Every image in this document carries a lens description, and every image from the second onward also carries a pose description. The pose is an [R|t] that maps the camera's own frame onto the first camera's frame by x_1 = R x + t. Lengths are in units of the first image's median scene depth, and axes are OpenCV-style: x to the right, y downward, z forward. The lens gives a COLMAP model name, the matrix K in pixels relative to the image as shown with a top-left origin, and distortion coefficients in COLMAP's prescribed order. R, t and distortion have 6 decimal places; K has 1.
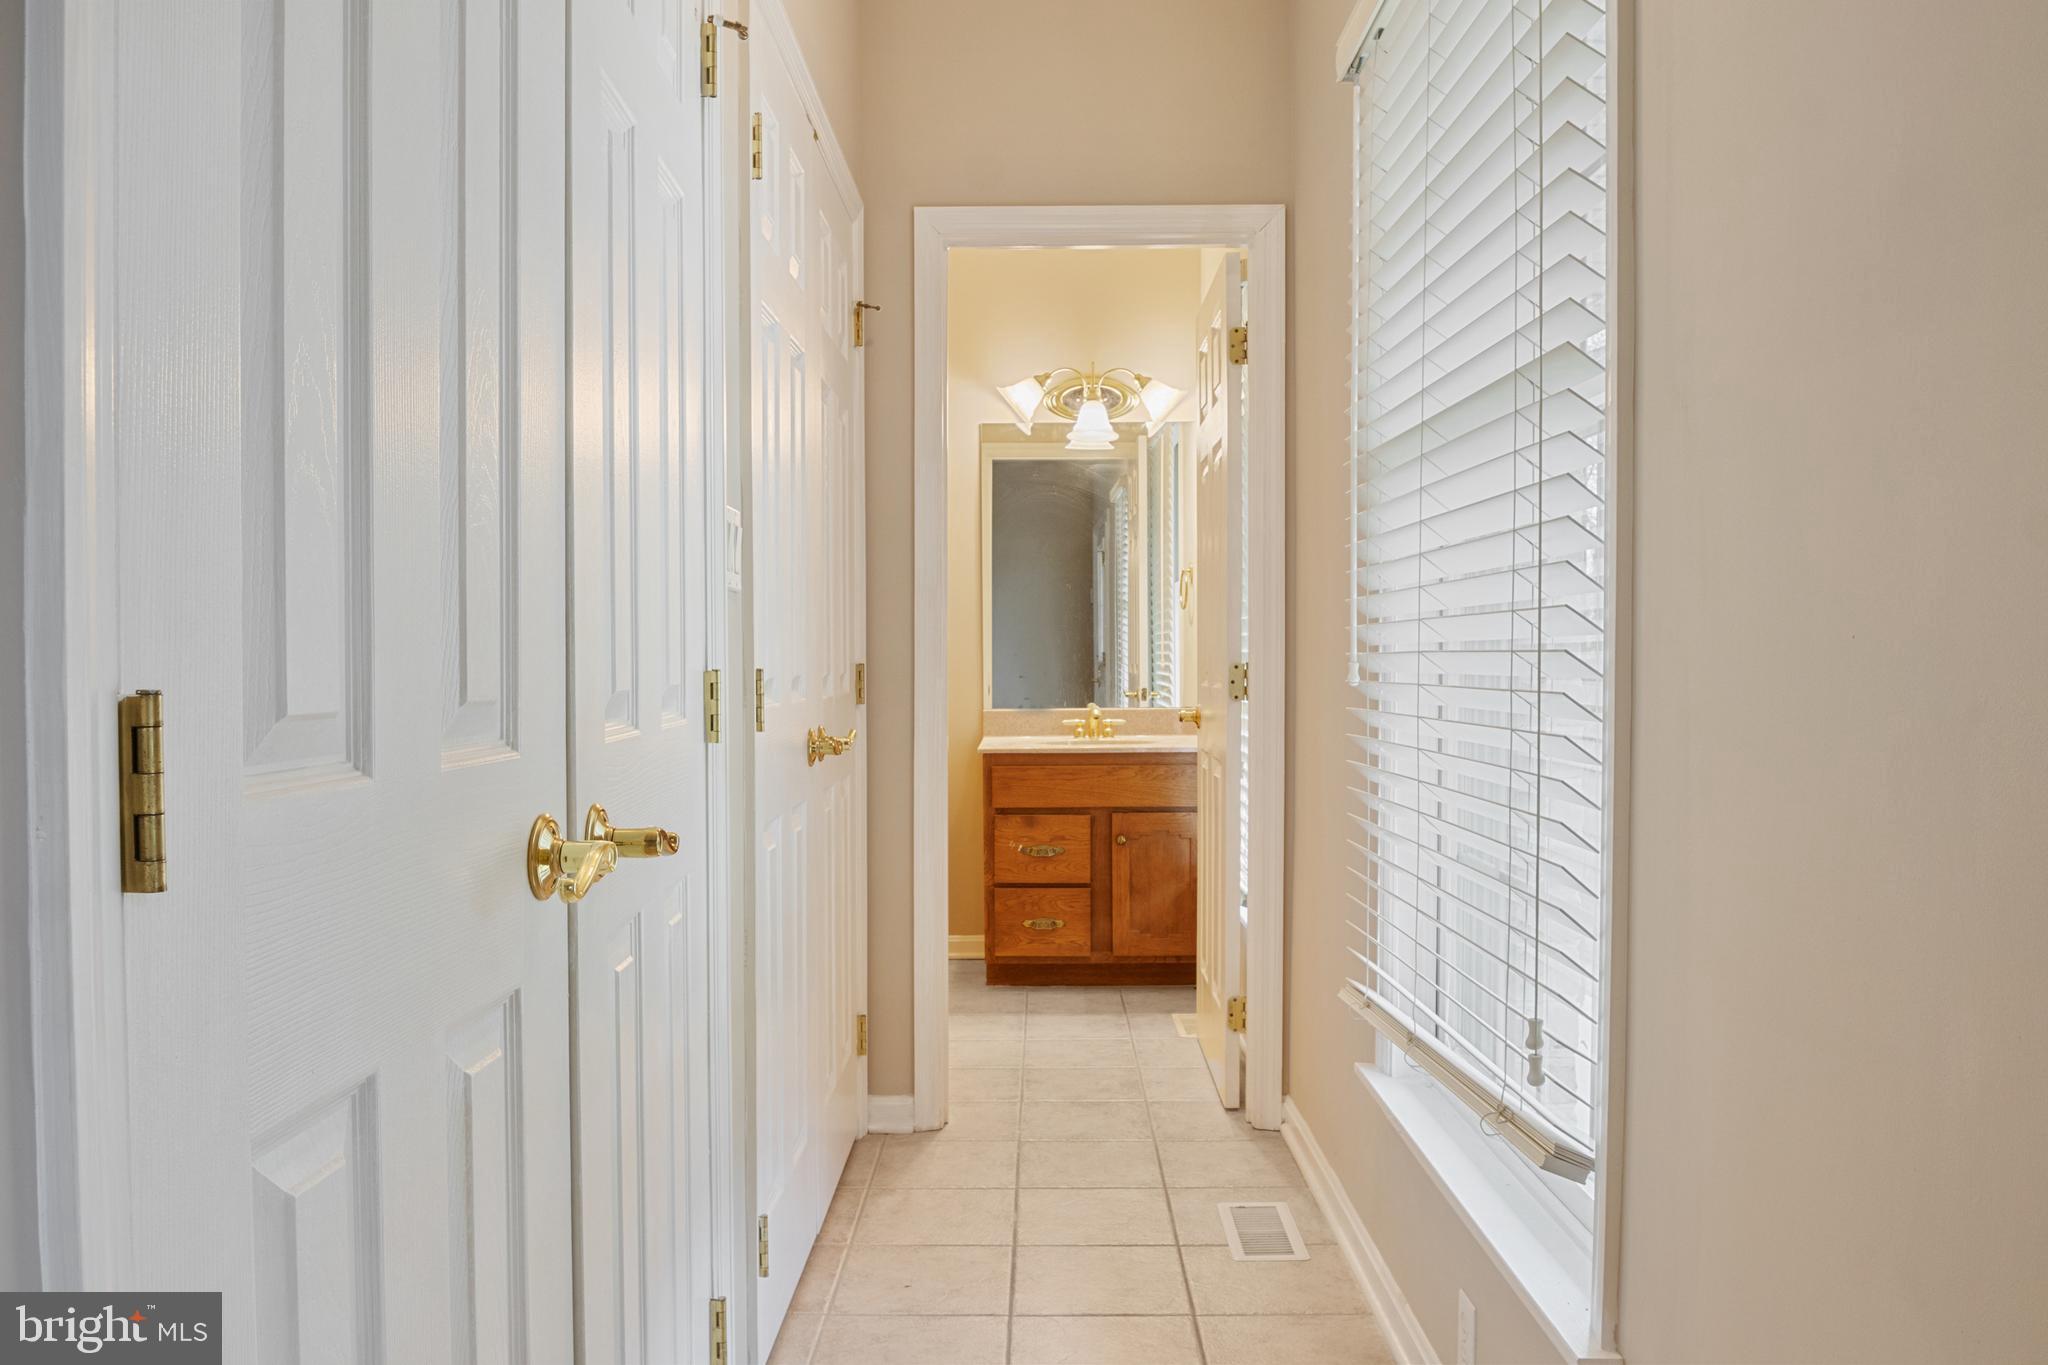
lens RADIAL K [[1516.2, 0, 1023.8], [0, 1516.2, 677.9], [0, 0, 1]] dist [-0.034577, -0.000306]
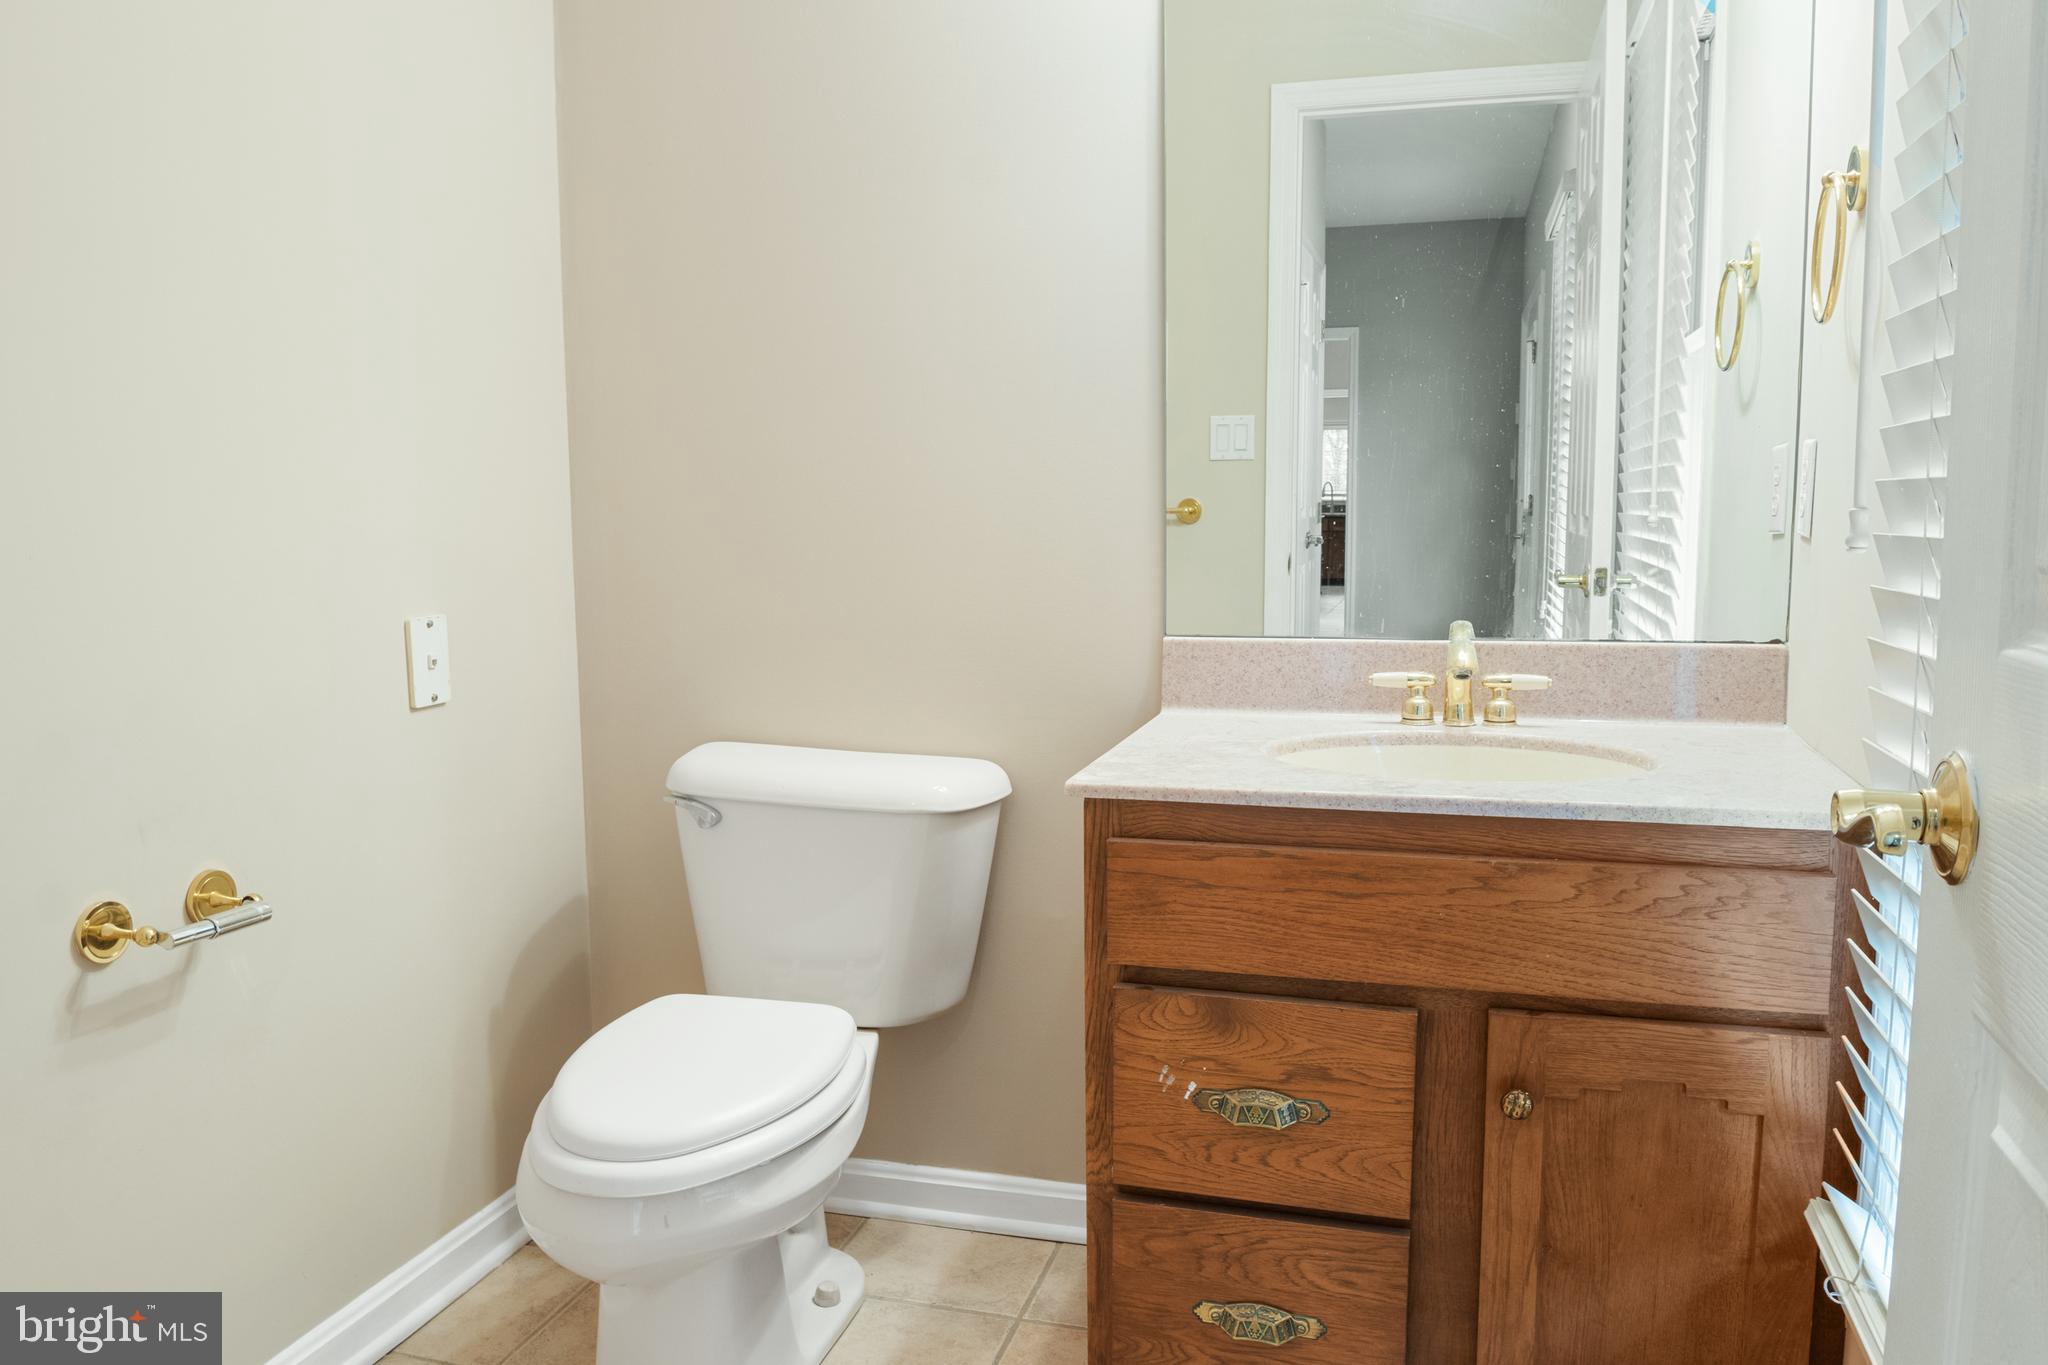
lens RADIAL K [[1516.2, 0, 1023.7], [0, 1516.2, 701.8], [0, 0, 1]] dist [-0.034577, -0.000306]
pose [[0.962368, 0.031602, -0.269907, 0.047834], [-0.000203, 0.993299, 0.115576, -0.007838], [0.271751, -0.111171, 0.955925, 0.689486]]
